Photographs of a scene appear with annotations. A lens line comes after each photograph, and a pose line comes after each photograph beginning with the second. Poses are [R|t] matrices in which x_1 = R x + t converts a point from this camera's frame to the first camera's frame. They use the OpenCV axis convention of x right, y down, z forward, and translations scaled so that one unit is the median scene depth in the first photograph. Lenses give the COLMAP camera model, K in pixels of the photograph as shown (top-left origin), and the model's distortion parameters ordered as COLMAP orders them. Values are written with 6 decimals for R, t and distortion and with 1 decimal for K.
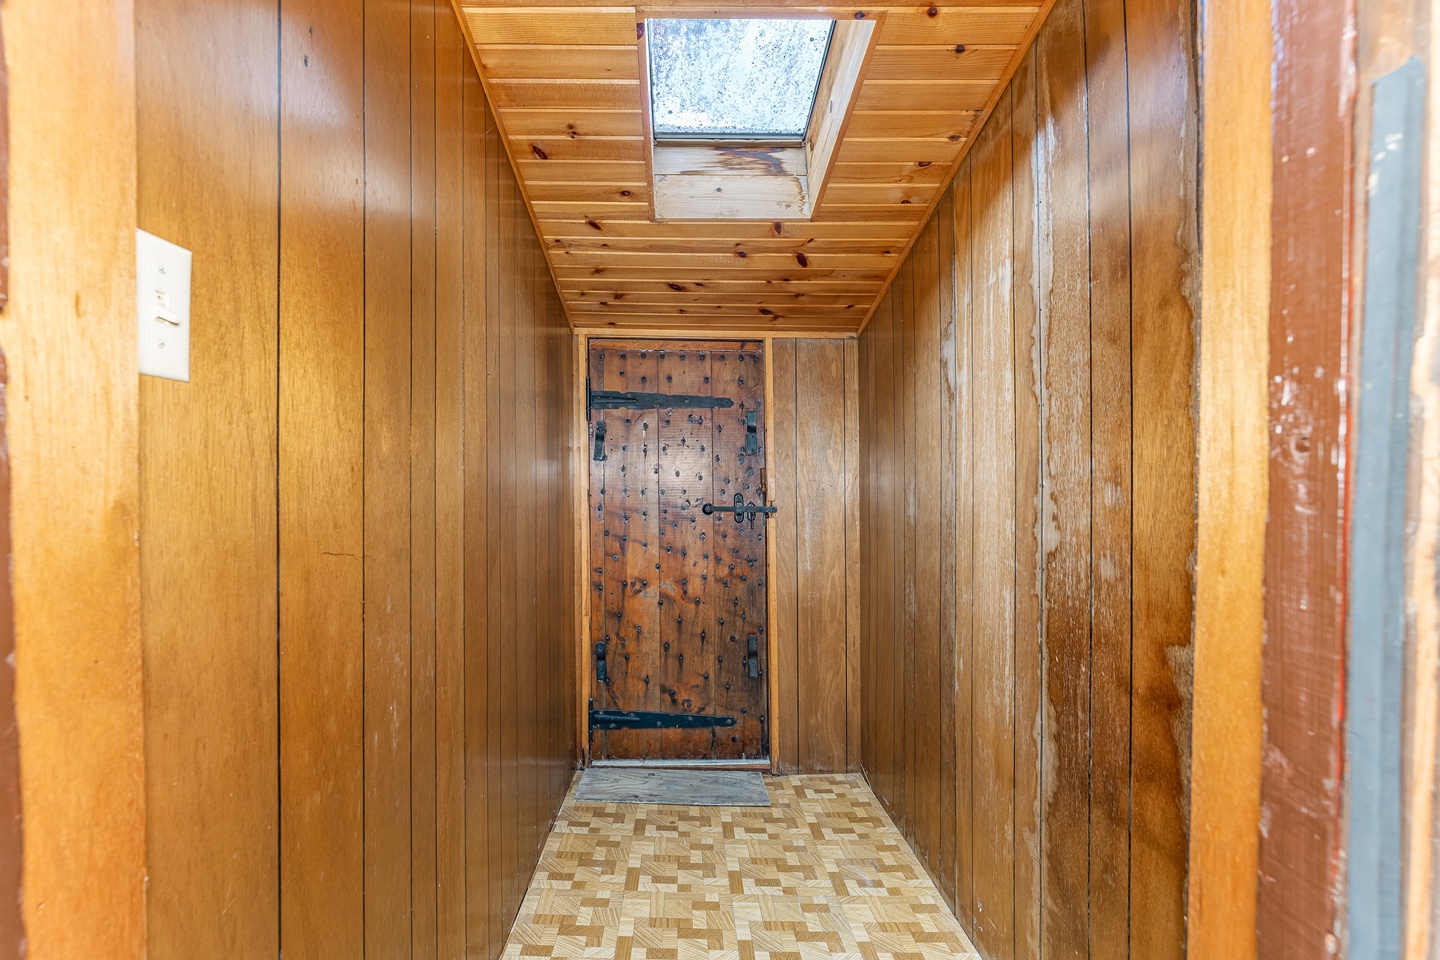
lens RADIAL K [[592.4, 0, 732.5], [0, 592.4, 511.9], [0, 0, 1]] dist [0.000757, -0.000528]
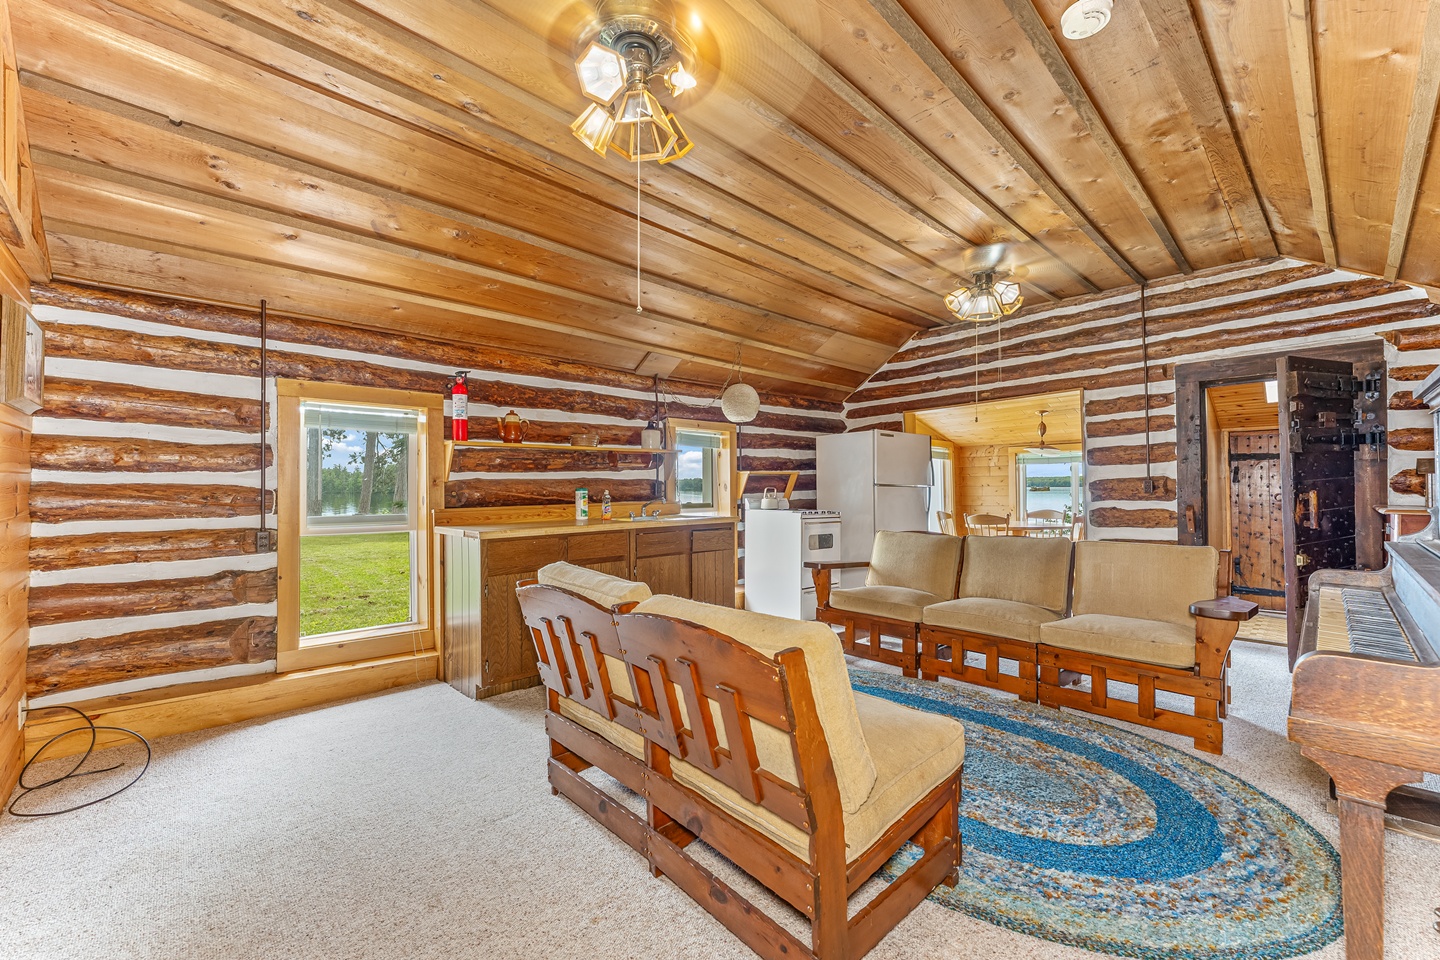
lens RADIAL K [[592.4, 0, 703.5], [0, 592.4, 481.6], [0, 0, 1]] dist [0.000757, -0.000528]
pose [[0.622646, -0.008401, -0.782459, 0.318340], [-0.002473, 0.999916, -0.012703, -0.055200], [0.782500, 0.009844, 0.622573, -2.228365]]
